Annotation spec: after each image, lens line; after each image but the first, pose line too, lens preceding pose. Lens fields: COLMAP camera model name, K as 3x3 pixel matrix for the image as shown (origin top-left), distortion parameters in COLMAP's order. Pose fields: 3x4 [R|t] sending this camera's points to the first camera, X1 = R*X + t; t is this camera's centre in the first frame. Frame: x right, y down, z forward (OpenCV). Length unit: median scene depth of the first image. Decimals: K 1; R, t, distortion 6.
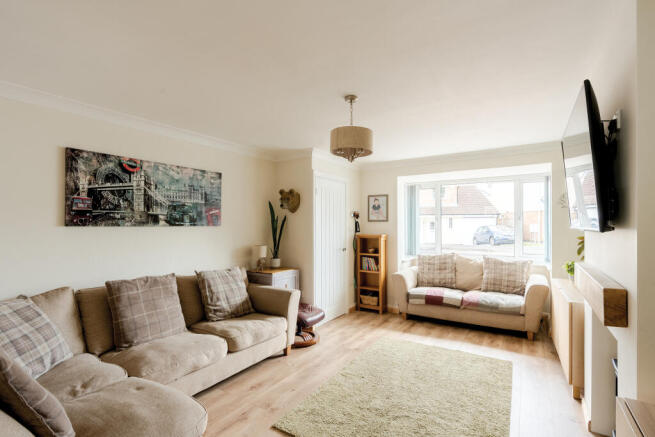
lens RADIAL K [[301.5, 0, 345.8], [0, 301.5, 220.3], [0, 0, 1]] dist [-0.000044, 0.003668]
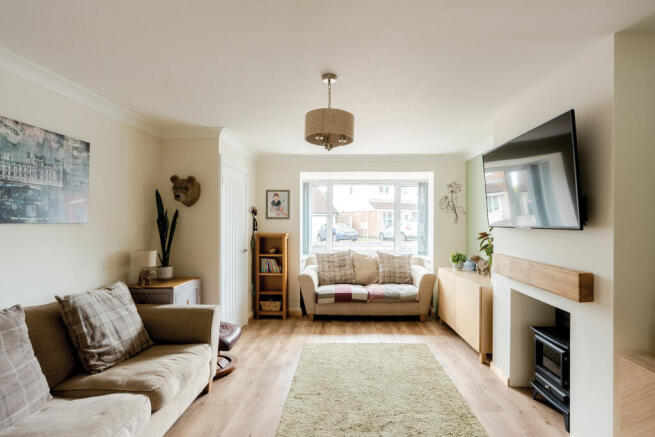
lens RADIAL K [[301.5, 0, 339.3], [0, 301.5, 219.0], [0, 0, 1]] dist [-0.000044, 0.003668]
pose [[0.868984, 0.010523, 0.494728, -0.296665], [-0.012214, 0.999925, 0.000185, 0.002947], [-0.494690, -0.006203, 0.869048, 0.175530]]
